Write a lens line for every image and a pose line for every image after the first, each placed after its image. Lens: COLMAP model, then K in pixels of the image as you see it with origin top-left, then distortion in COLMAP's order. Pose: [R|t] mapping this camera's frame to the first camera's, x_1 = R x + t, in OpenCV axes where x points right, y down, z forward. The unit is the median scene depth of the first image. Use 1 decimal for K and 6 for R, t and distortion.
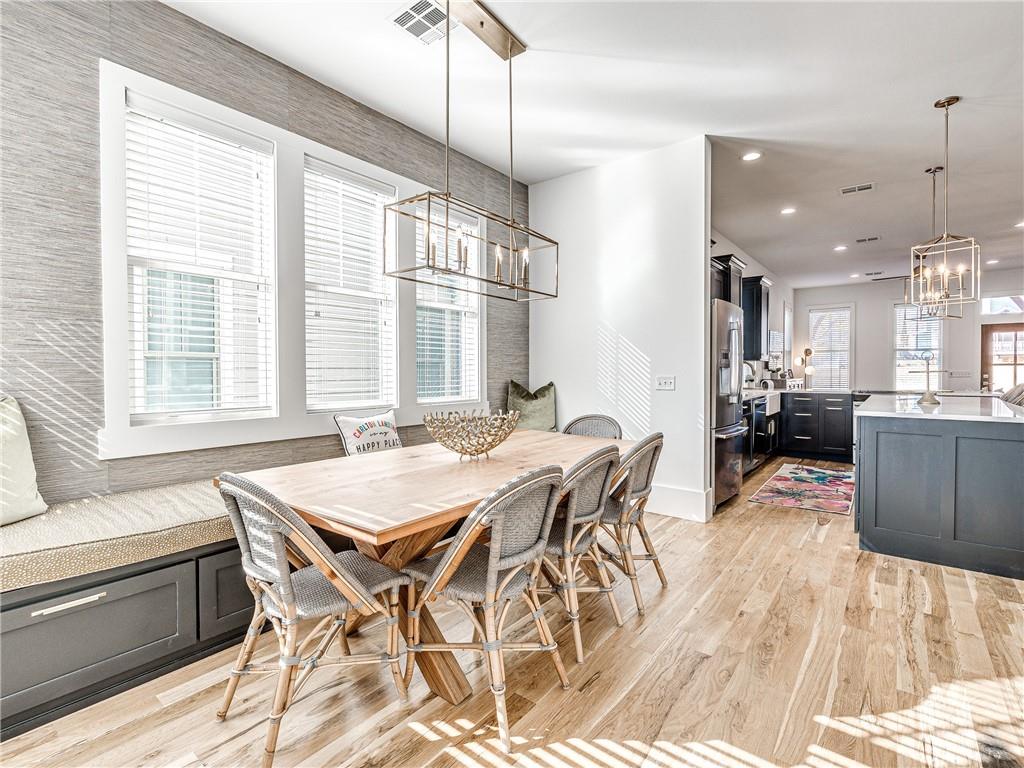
lens RADIAL K [[471.6, 0, 508.0], [0, 471.6, 377.5], [0, 0, 1]] dist [-0.003091, -0.000588]
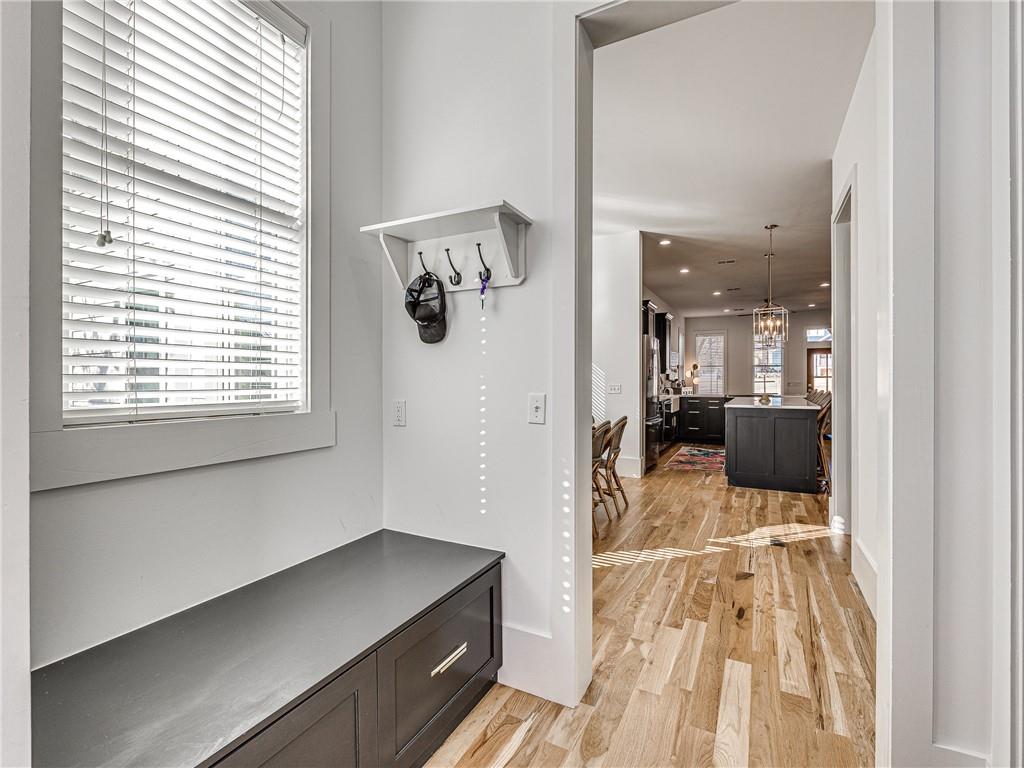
lens RADIAL K [[471.6, 0, 516.4], [0, 471.6, 382.0], [0, 0, 1]] dist [-0.003091, -0.000588]
pose [[0.977871, 0.000987, 0.209206, -0.295829], [0.001507, 0.999930, -0.011762, 0.006725], [-0.209203, 0.011817, 0.977801, -0.423338]]
